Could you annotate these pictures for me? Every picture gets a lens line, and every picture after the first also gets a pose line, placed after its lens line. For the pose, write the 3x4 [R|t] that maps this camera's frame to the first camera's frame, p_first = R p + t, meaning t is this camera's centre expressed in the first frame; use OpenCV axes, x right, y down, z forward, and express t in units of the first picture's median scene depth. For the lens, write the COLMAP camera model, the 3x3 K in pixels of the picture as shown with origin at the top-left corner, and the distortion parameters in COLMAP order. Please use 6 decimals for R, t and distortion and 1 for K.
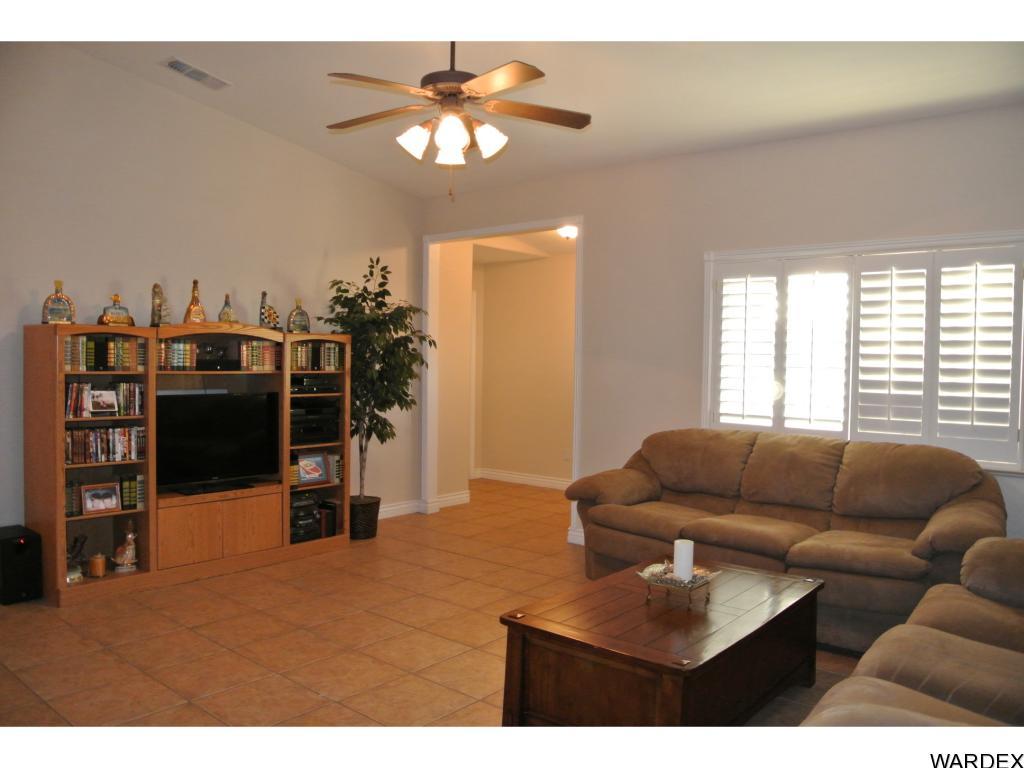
lens RADIAL K [[789.5, 0, 517.7], [0, 789.5, 380.9], [0, 0, 1]] dist [-0.089966, 0.037359]
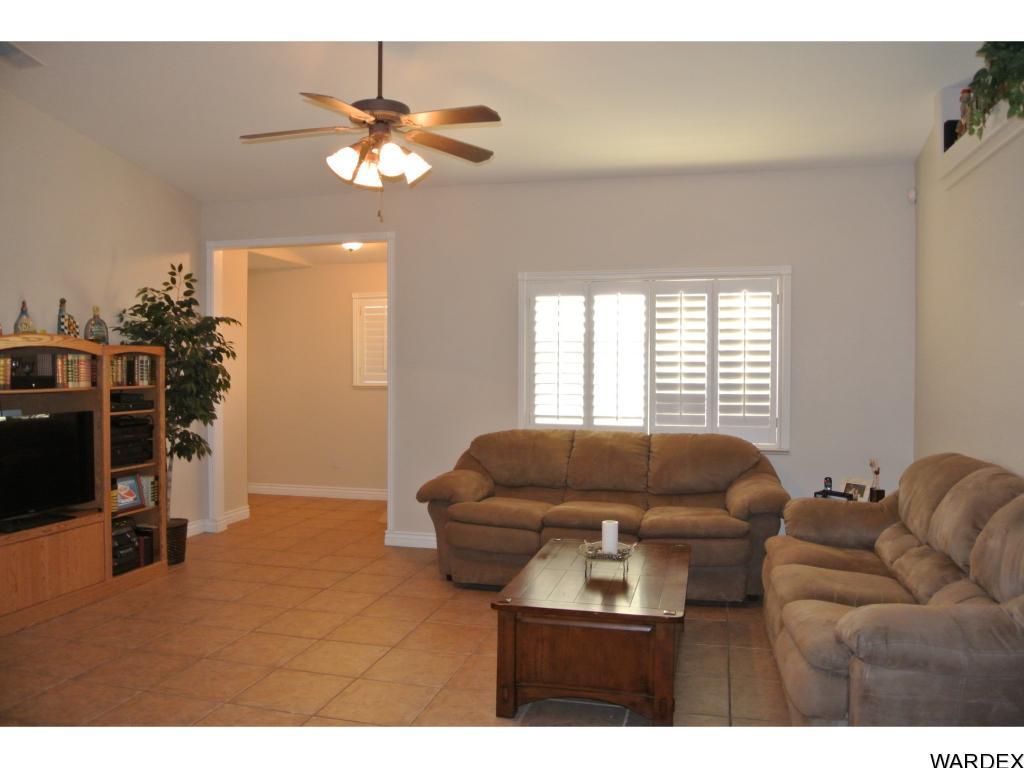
lens RADIAL K [[789.5, 0, 517.7], [0, 789.5, 380.9], [0, 0, 1]] dist [-0.089966, 0.037359]
pose [[0.901138, -0.021271, 0.433011, -0.262130], [0.023753, 0.999718, -0.000323, -0.008583], [-0.432882, 0.010576, 0.901389, -0.015820]]
